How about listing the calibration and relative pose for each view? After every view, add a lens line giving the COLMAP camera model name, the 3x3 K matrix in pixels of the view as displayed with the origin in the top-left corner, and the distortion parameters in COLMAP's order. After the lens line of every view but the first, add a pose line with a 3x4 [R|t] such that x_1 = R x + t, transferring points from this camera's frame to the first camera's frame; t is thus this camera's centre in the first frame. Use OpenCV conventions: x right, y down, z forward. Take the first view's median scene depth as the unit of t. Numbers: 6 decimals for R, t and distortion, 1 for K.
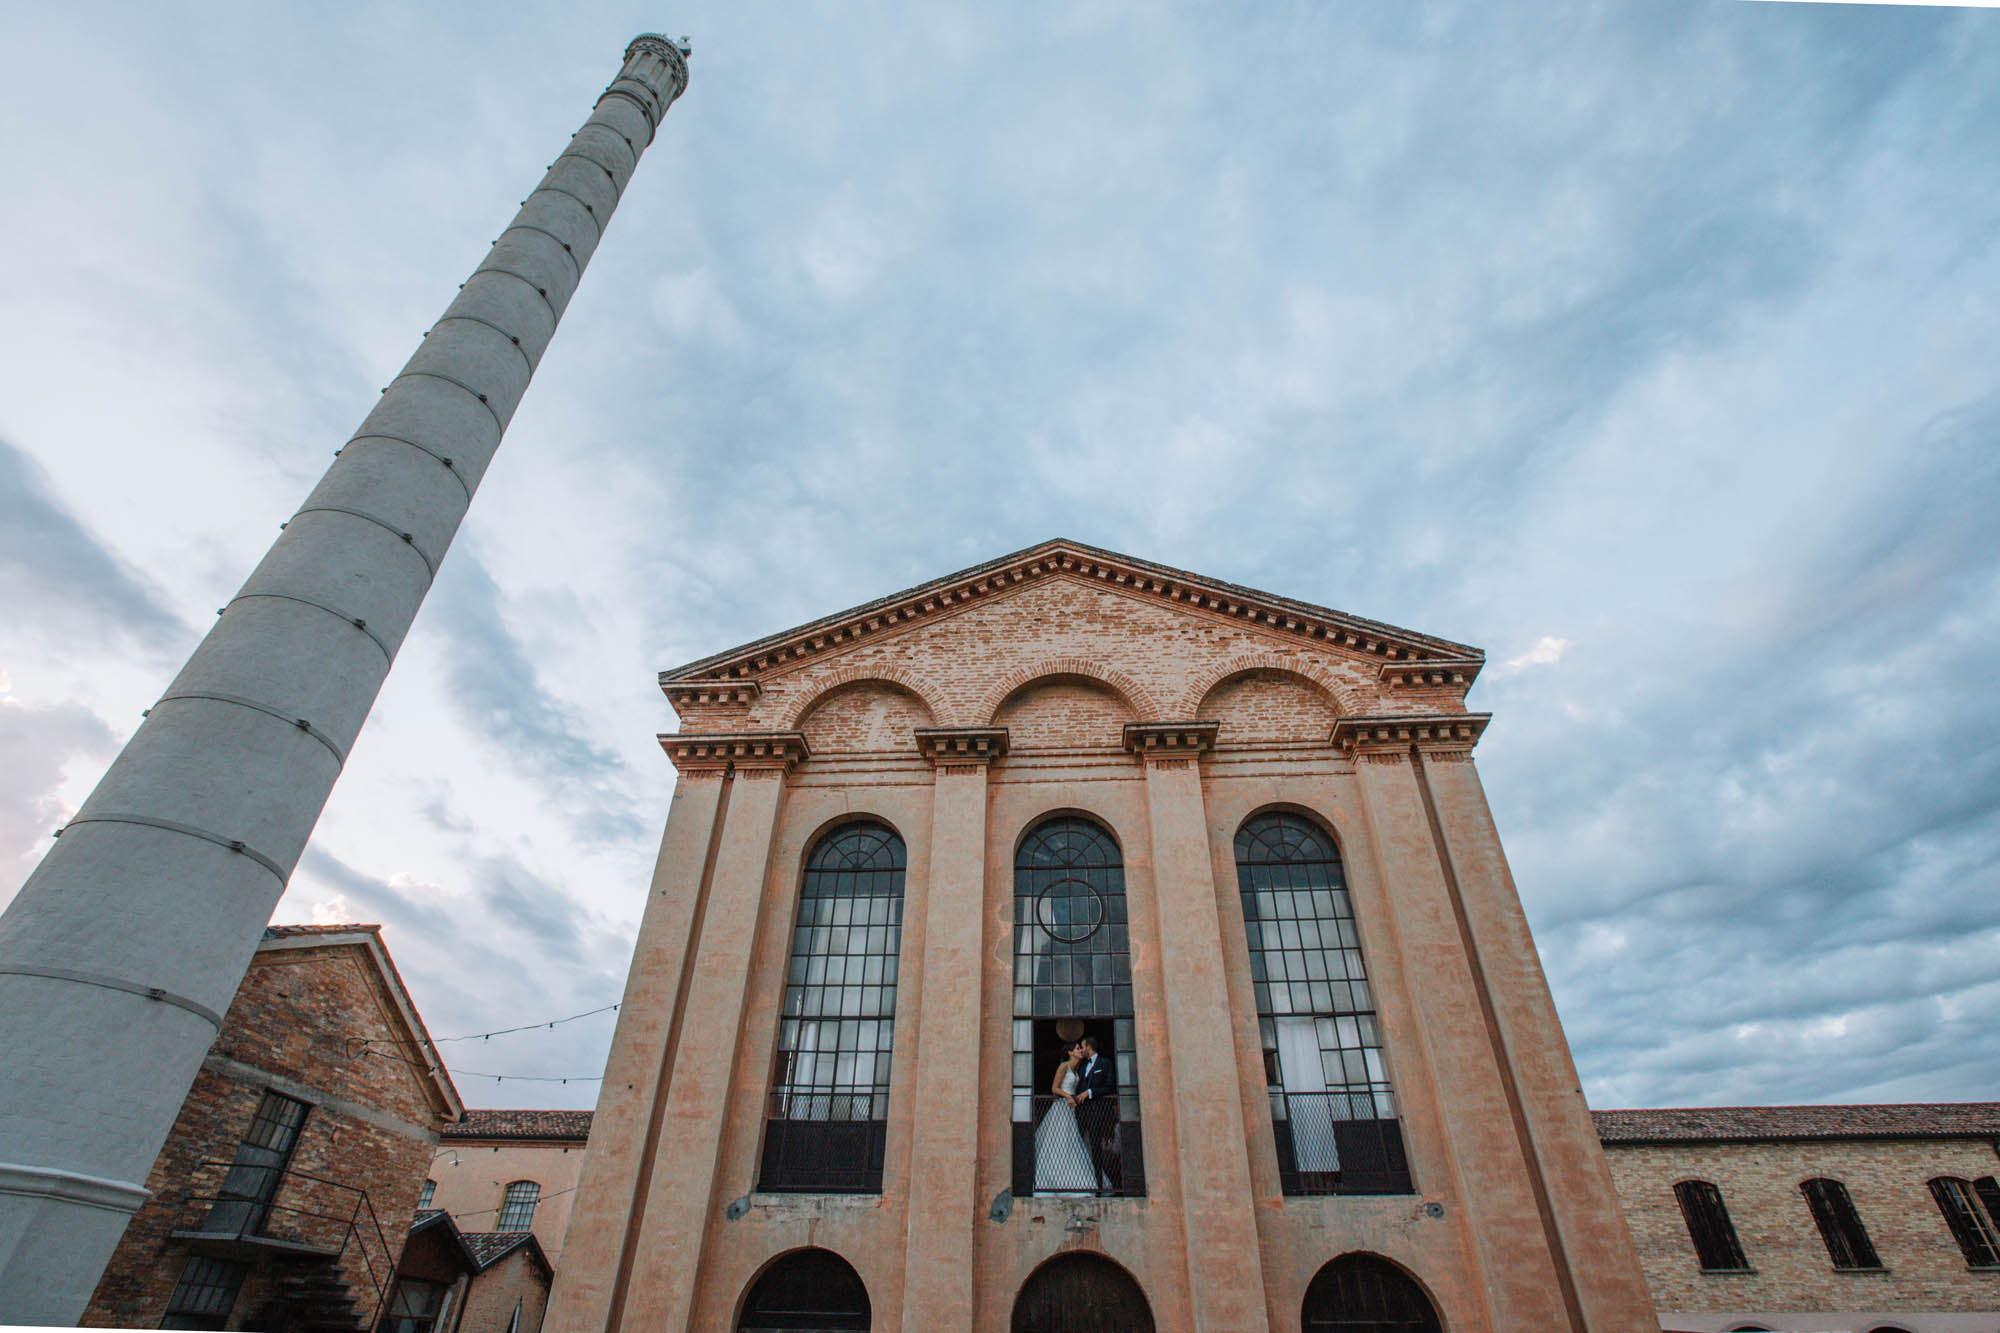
lens RADIAL K [[932.3, 0, 1006.7], [0, 932.3, 661.8], [0, 0, 1]] dist [-0.044699, 0.008109]
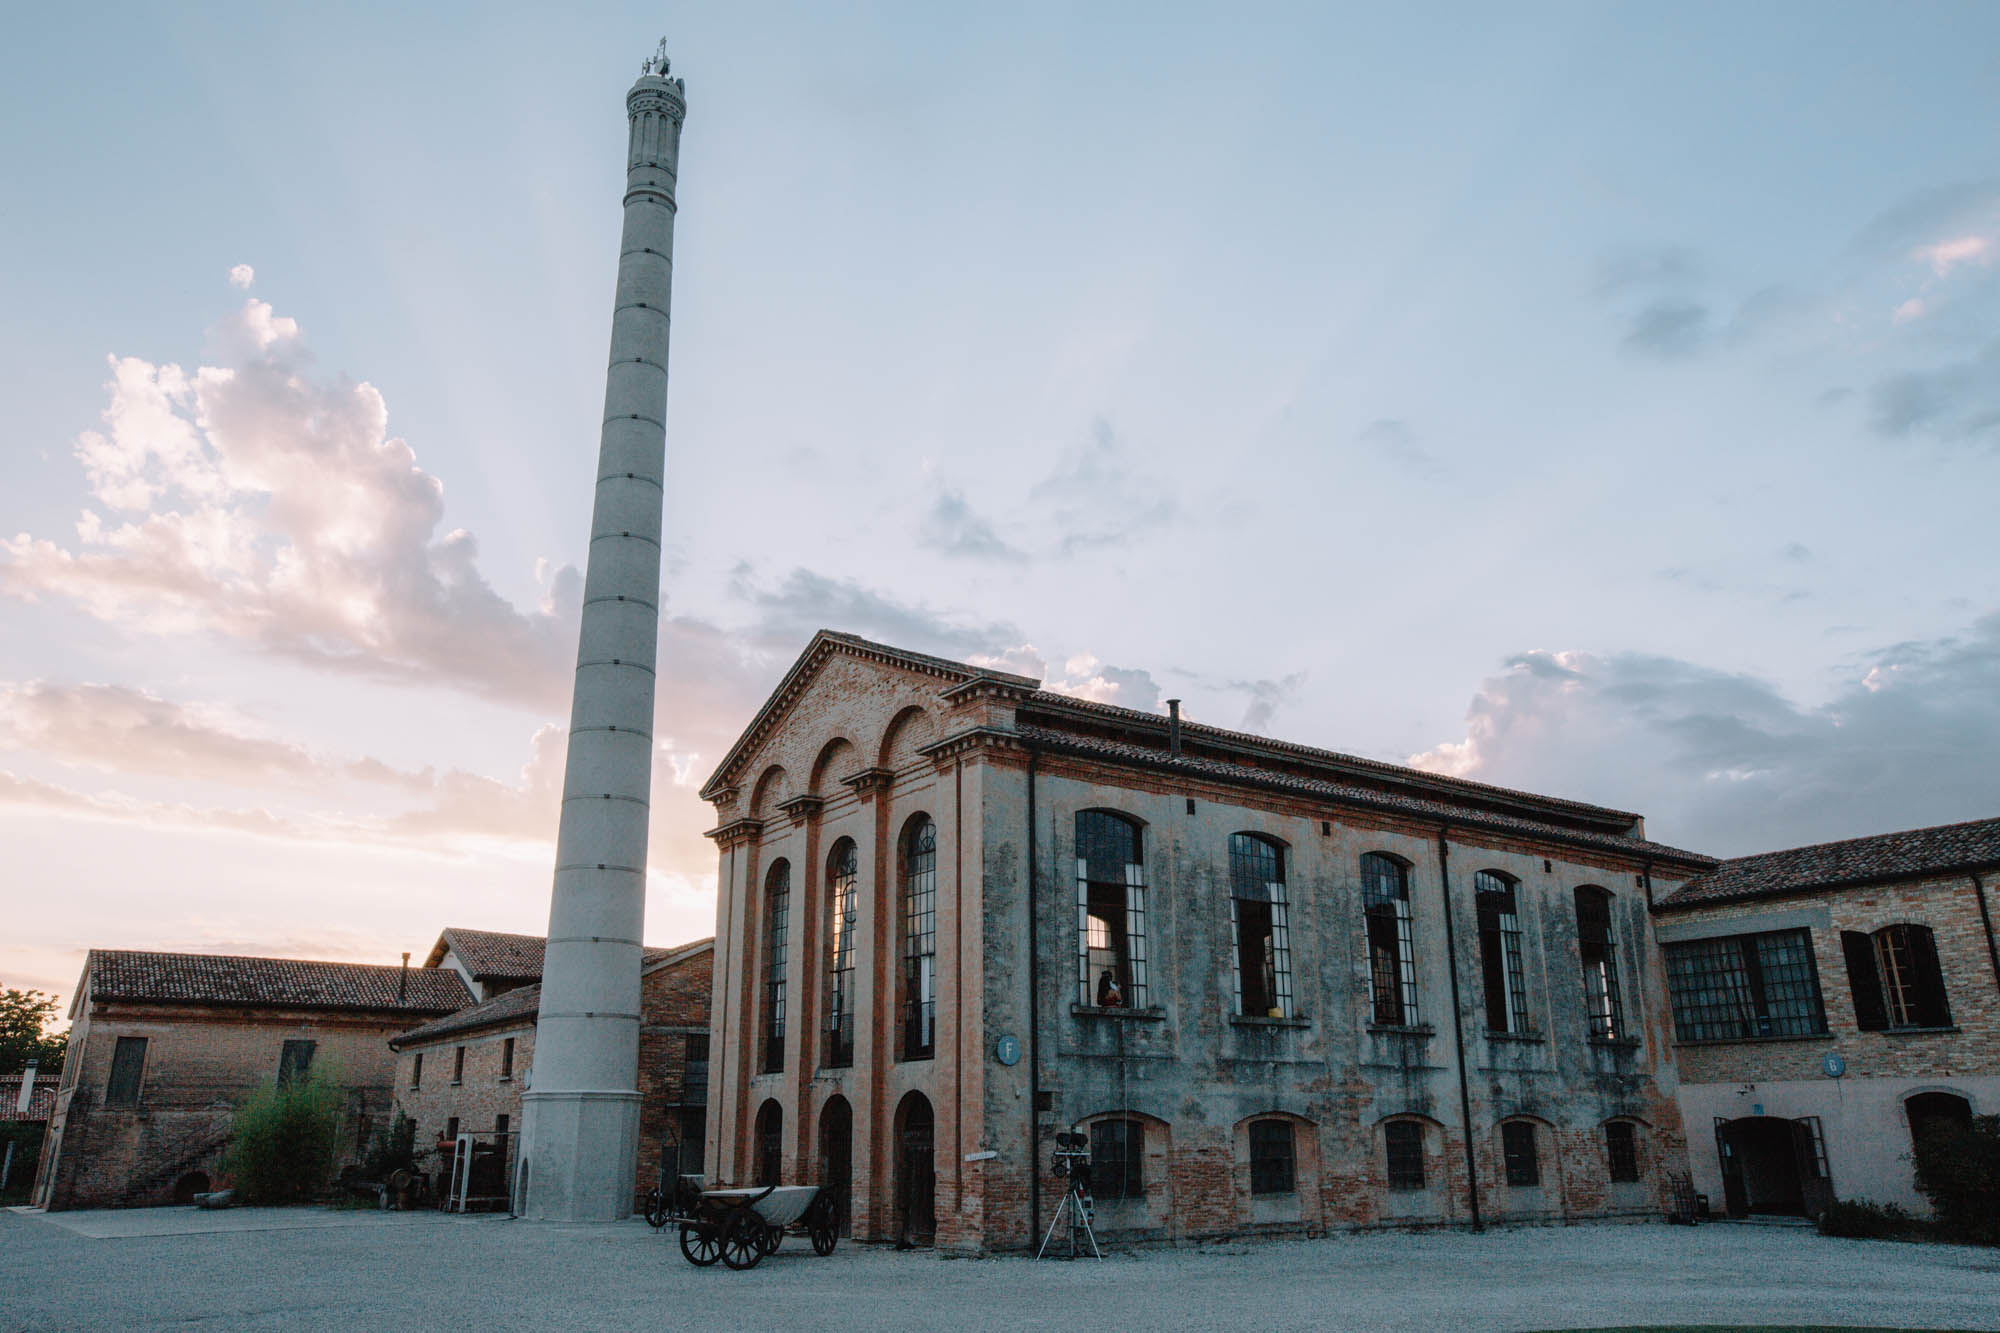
lens RADIAL K [[1471.9, 0, 1002.7], [0, 1471.9, 668.8], [0, 0, 1]] dist [-0.014786, -0.002735]
pose [[0.636140, -0.254542, -0.728378, 2.296410], [0.488203, 0.863802, 0.124511, -0.285183], [0.597481, -0.434803, 0.673768, -0.403298]]
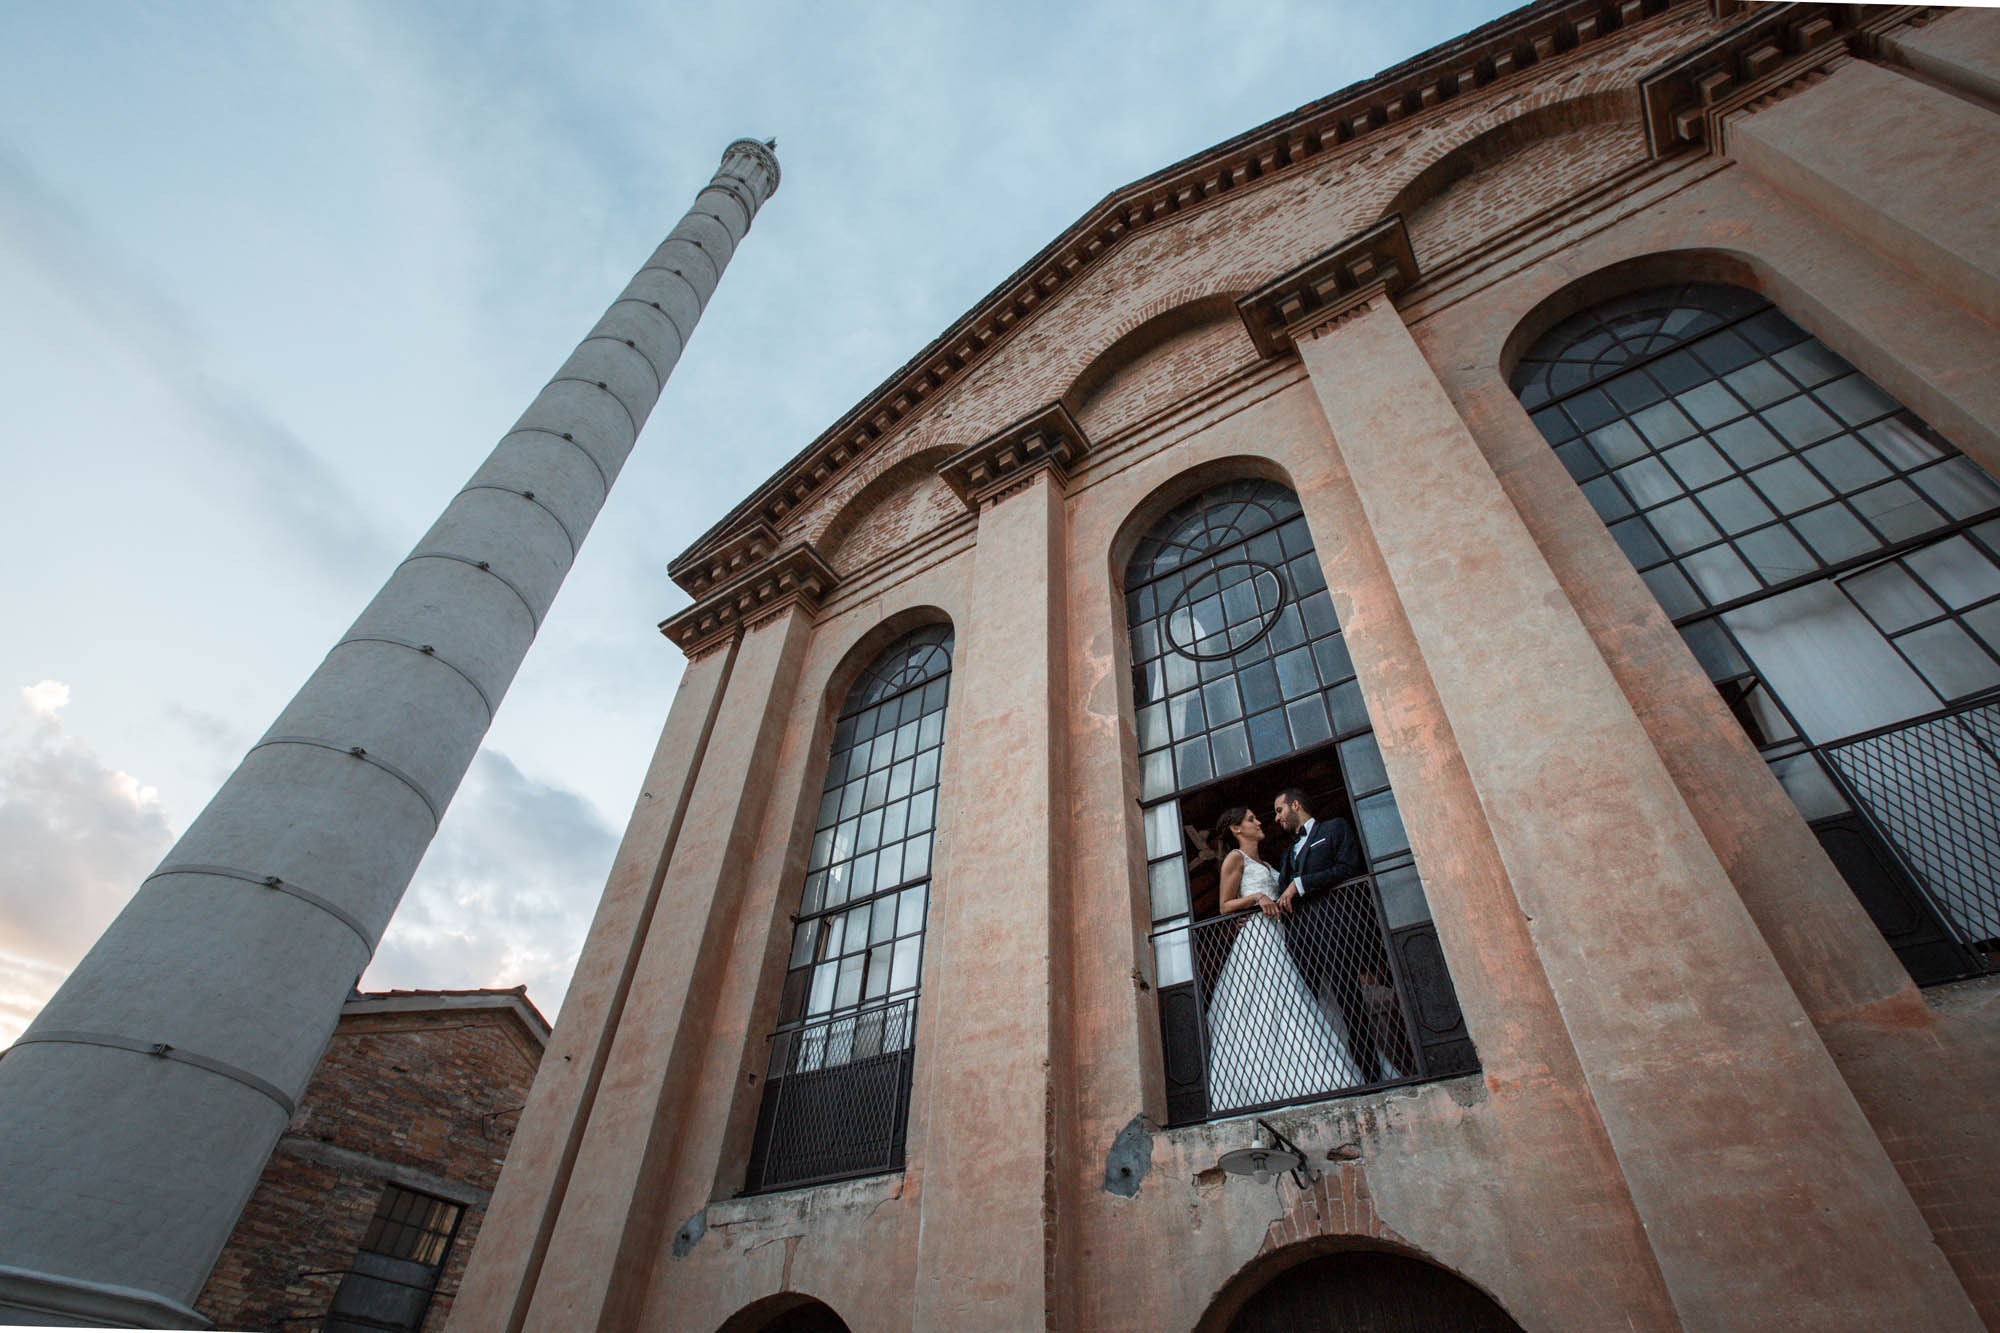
lens RADIAL K [[932.3, 0, 1002.6], [0, 932.3, 663.7], [0, 0, 1]] dist [-0.044699, 0.008109]
pose [[0.867993, -0.334880, -0.366666, 0.149721], [0.285866, 0.940737, -0.182465, 0.372938], [0.406041, 0.053561, 0.912284, 0.489985]]
